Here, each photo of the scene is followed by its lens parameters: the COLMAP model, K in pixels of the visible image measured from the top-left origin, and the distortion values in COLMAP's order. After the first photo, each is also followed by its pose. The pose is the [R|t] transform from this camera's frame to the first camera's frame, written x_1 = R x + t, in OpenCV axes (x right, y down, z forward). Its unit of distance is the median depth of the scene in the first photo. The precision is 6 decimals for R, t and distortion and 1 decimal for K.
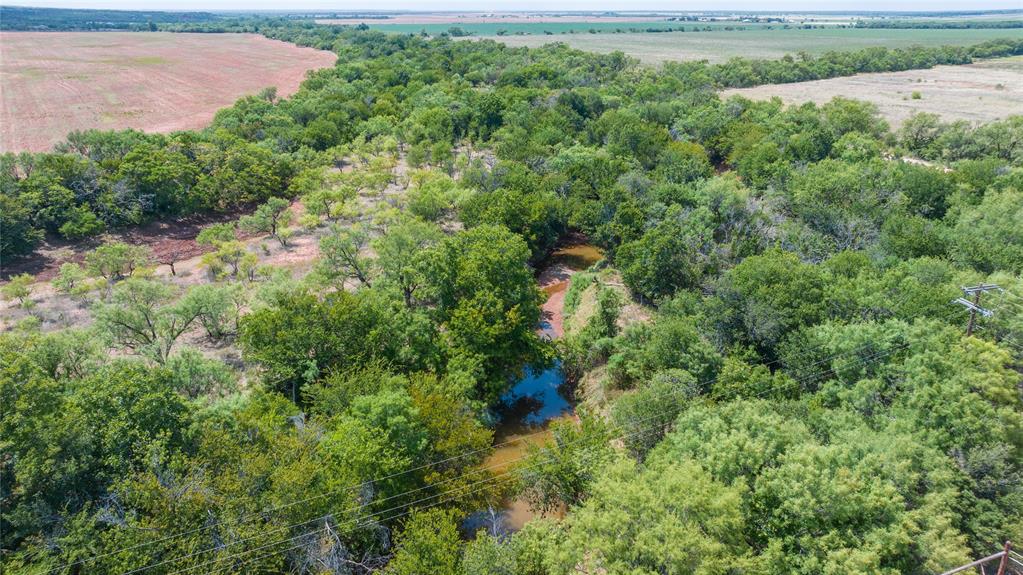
lens RADIAL K [[734.5, 0, 516.2], [0, 734.5, 287.8], [0, 0, 1]] dist [-0.026040, 0.023362]
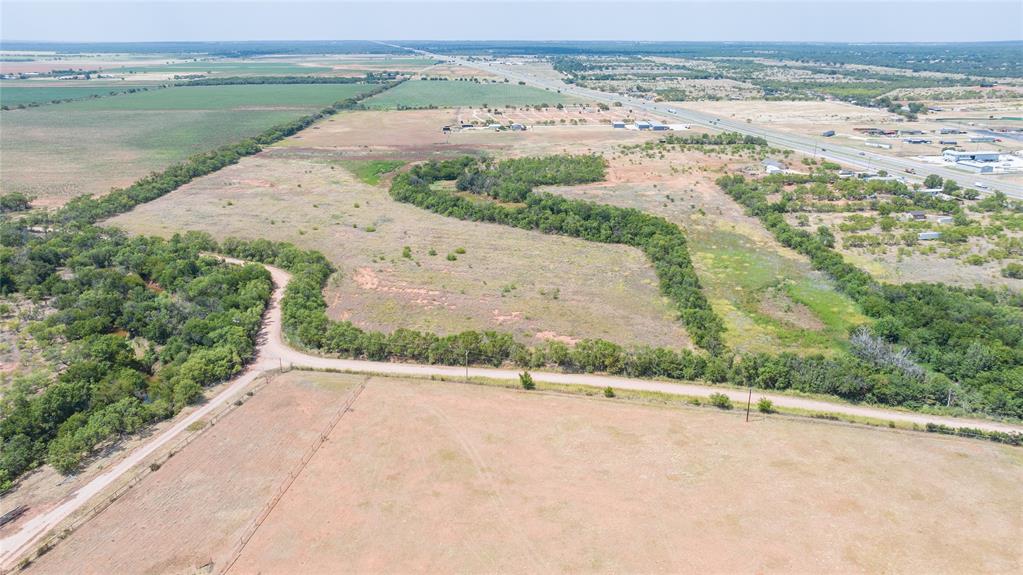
lens RADIAL K [[734.5, 0, 516.2], [0, 734.5, 287.8], [0, 0, 1]] dist [-0.026040, 0.023362]
pose [[0.670342, -0.246136, 0.700042, -0.331575], [0.268792, 0.959862, 0.080102, -0.016891], [-0.691659, 0.134470, 0.709595, -0.836567]]
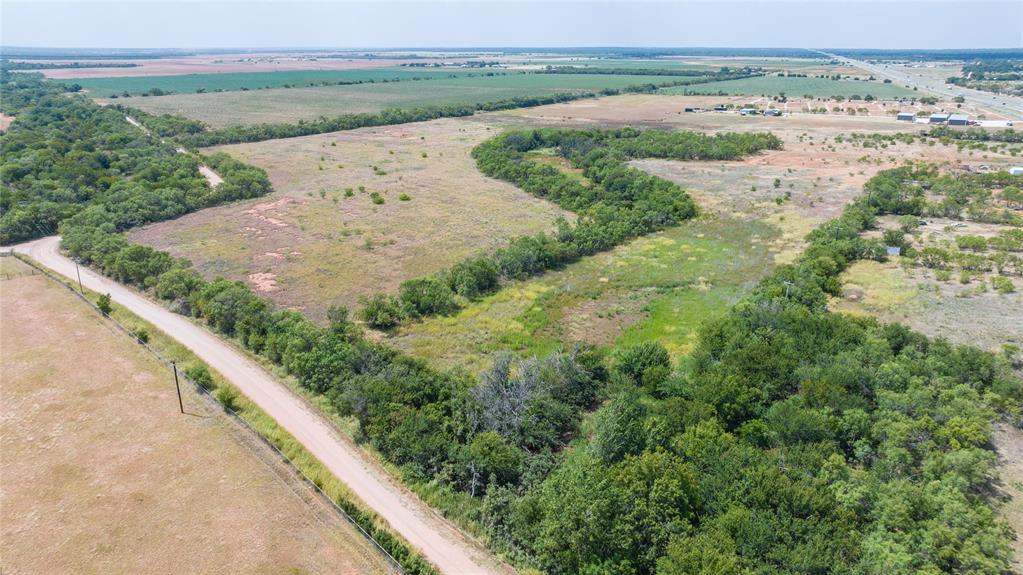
lens RADIAL K [[722.7, 0, 511.5], [0, 722.7, 287.5], [0, 0, 1]] dist [-0.011691, 0.000813]
pose [[0.963879, -0.087256, 0.251643, 0.538591], [0.097092, 0.994911, -0.026916, 0.221956], [-0.248014, 0.050376, 0.967446, -0.997044]]
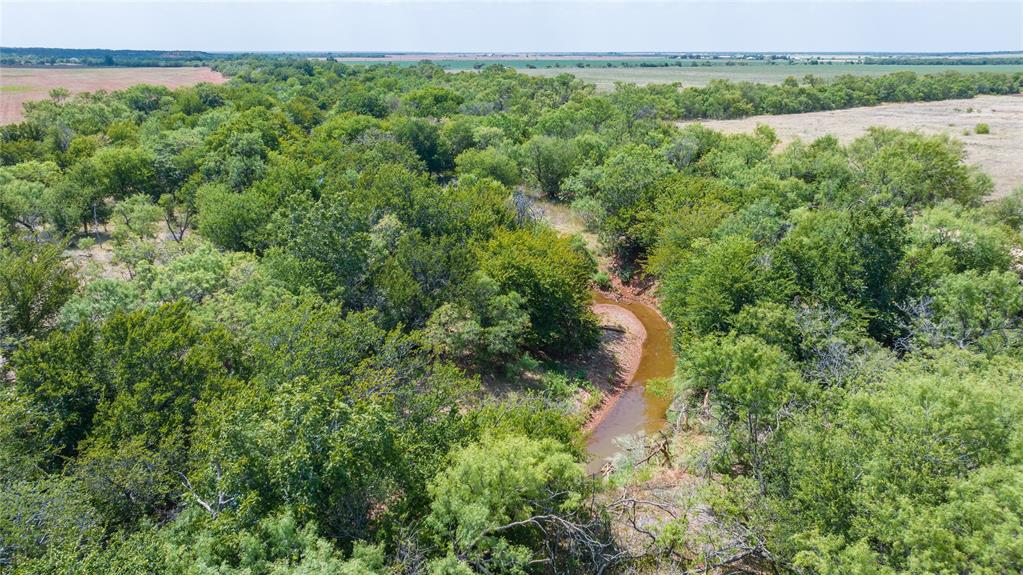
lens RADIAL K [[733.8, 0, 511.5], [0, 733.8, 287.5], [0, 0, 1]] dist [-0.025376, 0.028698]
pose [[0.999844, 0.003893, -0.017244, 0.136581], [-0.004776, 0.998664, -0.051449, -0.087589], [0.017021, 0.051523, 0.998527, 0.356121]]
